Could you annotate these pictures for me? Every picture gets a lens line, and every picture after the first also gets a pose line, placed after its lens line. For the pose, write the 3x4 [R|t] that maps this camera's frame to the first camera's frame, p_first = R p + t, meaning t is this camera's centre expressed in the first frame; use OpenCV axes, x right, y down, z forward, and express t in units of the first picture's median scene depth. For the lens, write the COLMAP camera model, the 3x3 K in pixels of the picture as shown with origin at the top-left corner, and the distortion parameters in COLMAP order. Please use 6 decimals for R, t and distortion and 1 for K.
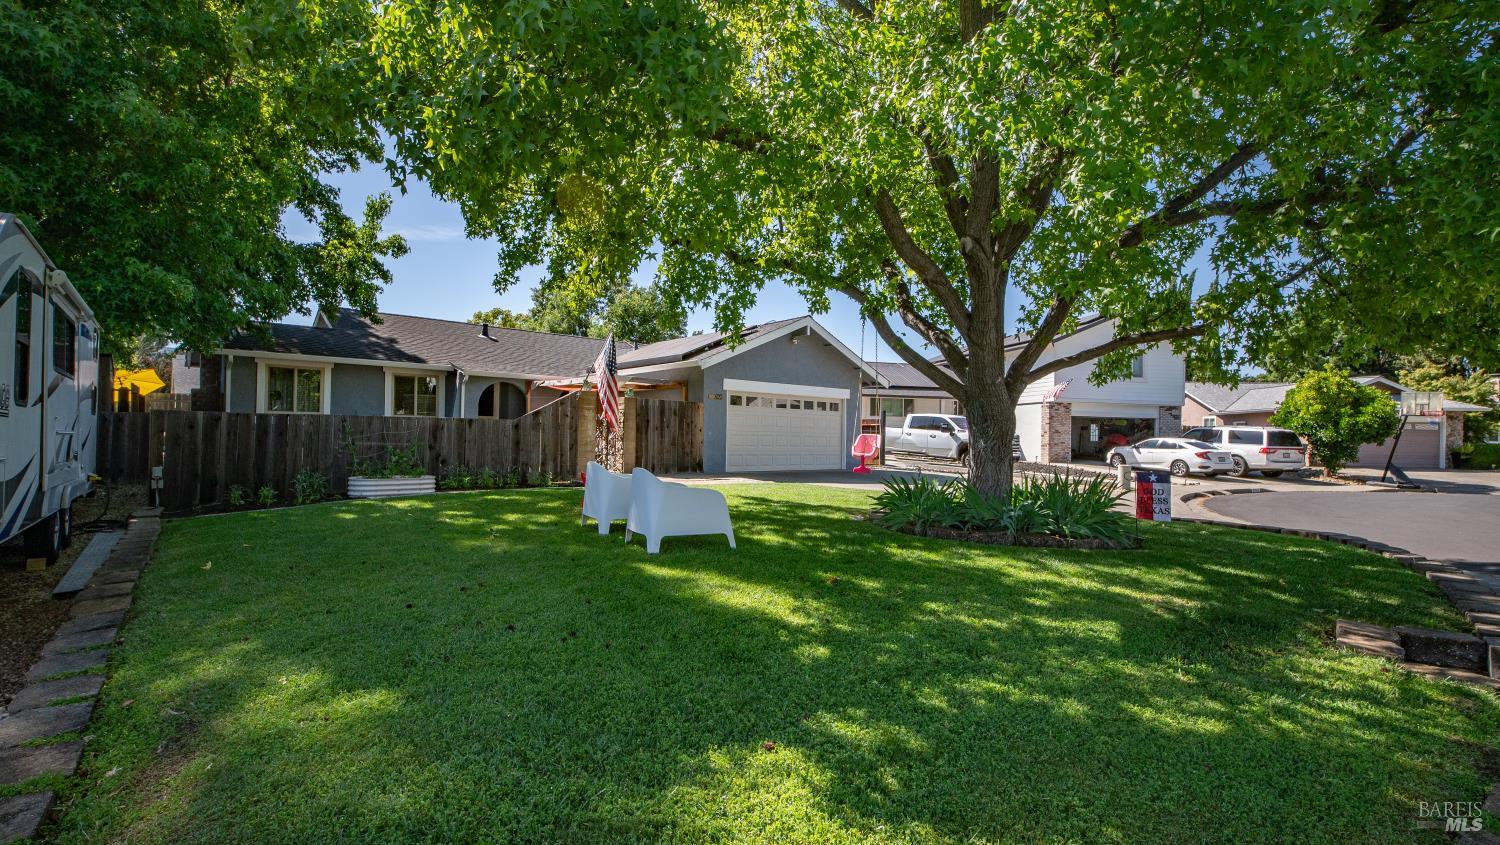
lens RADIAL K [[673.0, 0, 747.8], [0, 673.0, 438.5], [0, 0, 1]] dist [0.009549, -0.007185]
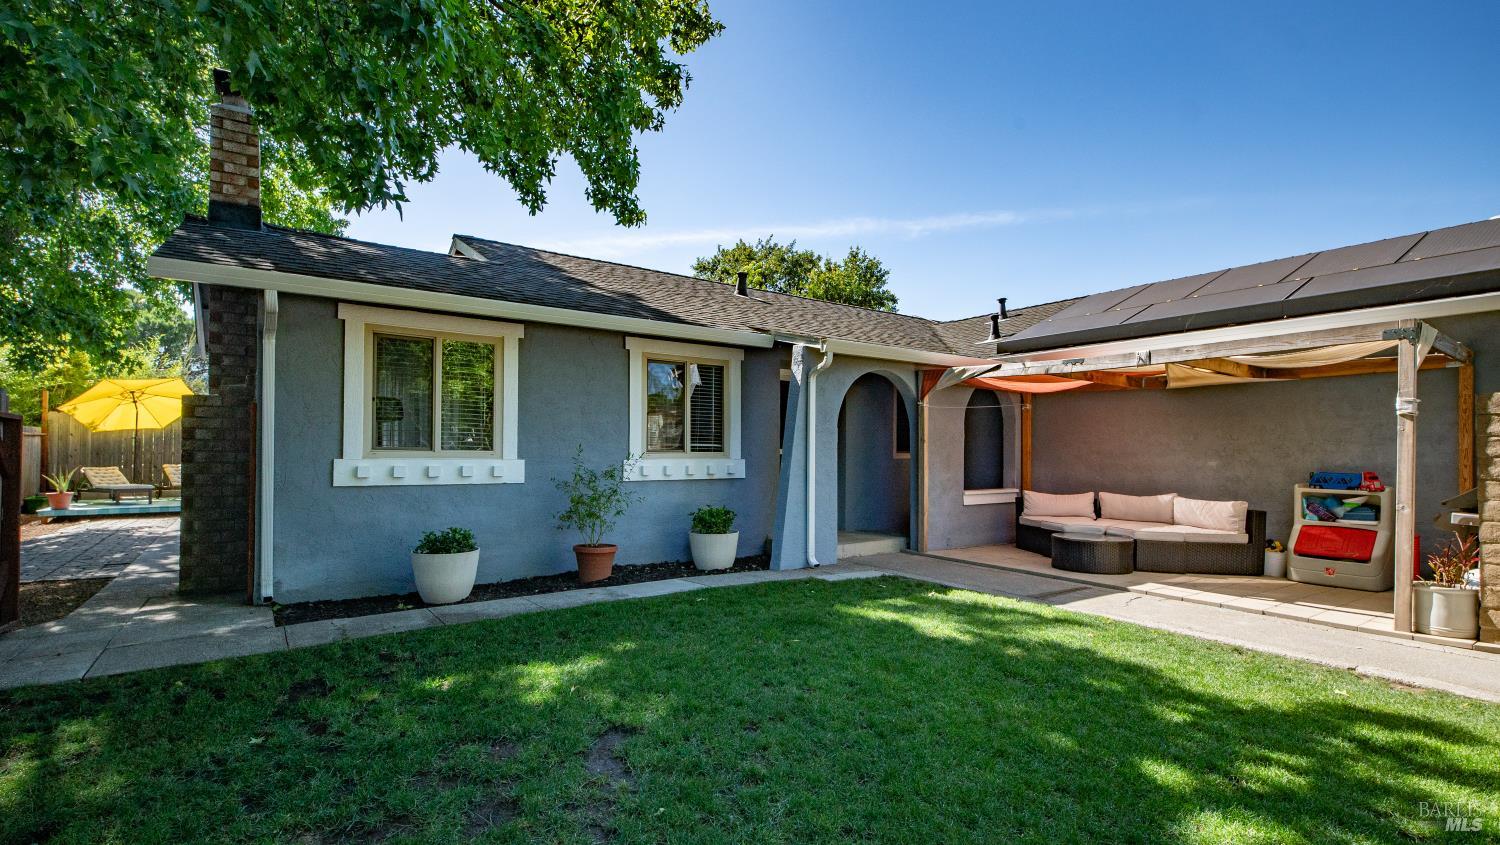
lens RADIAL K [[673.0, 0, 747.8], [0, 673.0, 438.5], [0, 0, 1]] dist [0.009549, -0.007185]
pose [[0.997531, -0.013470, -0.068921, -0.326807], [0.011832, 0.999639, -0.024108, -0.024290], [0.069221, 0.023233, 0.997331, 0.439914]]
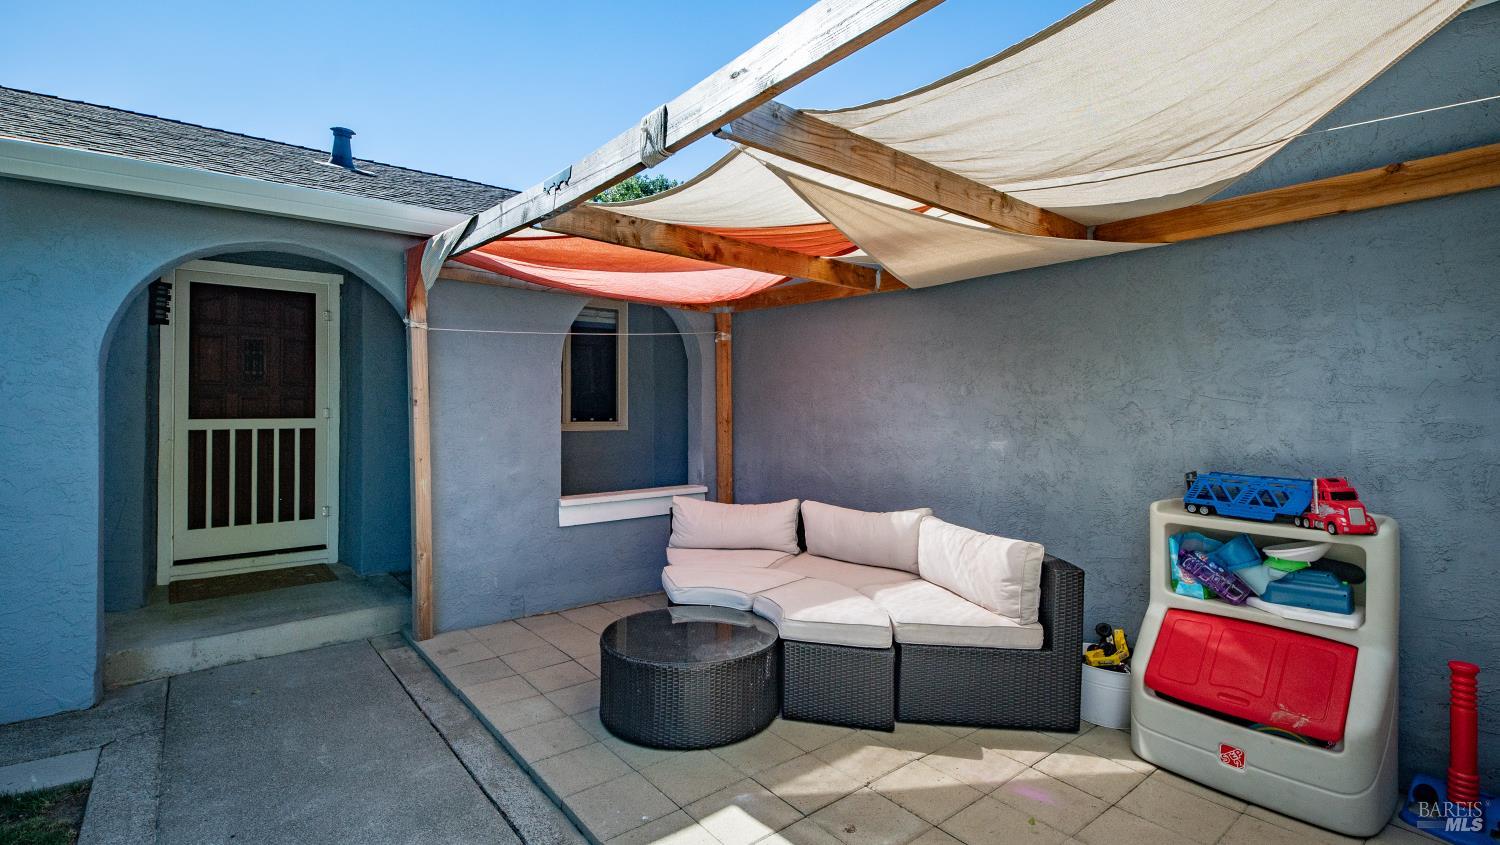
lens RADIAL K [[664.9, 0, 751.5], [0, 664.9, 399.0], [0, 0, 1]] dist [0.000168, -0.000100]
pose [[0.999772, -0.020920, -0.004192, -0.177129], [0.020826, 0.999558, -0.021230, -0.025745], [0.004634, 0.021138, 0.999766, 0.635137]]
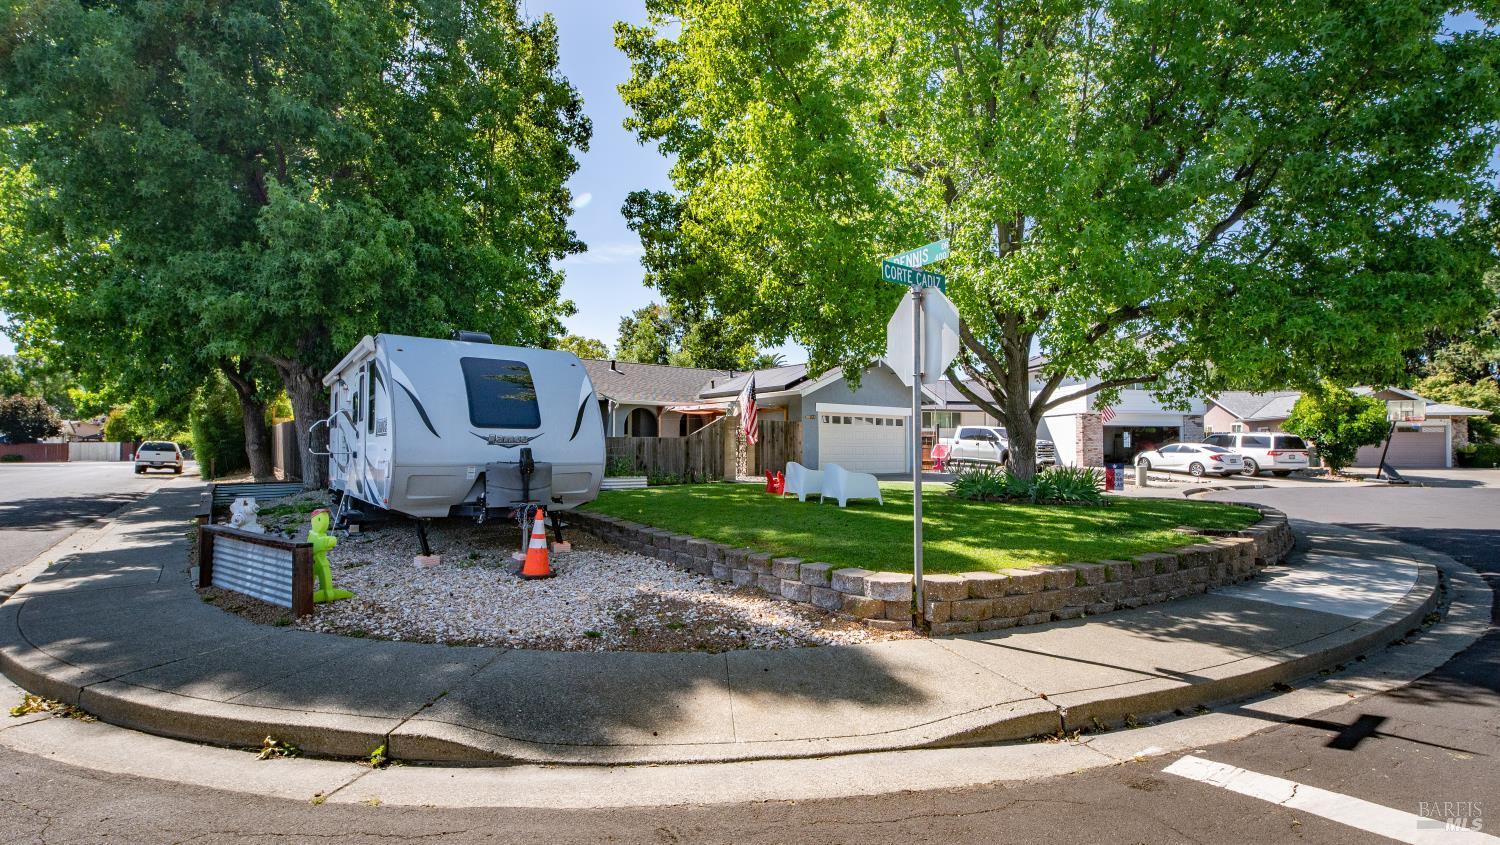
lens RADIAL K [[673.0, 0, 747.8], [0, 673.0, 438.5], [0, 0, 1]] dist [0.009549, -0.007185]
pose [[0.998255, -0.015504, -0.056979, -0.067704], [0.014486, 0.999729, -0.018234, 0.000996], [0.057247, 0.017376, 0.998209, -0.215962]]
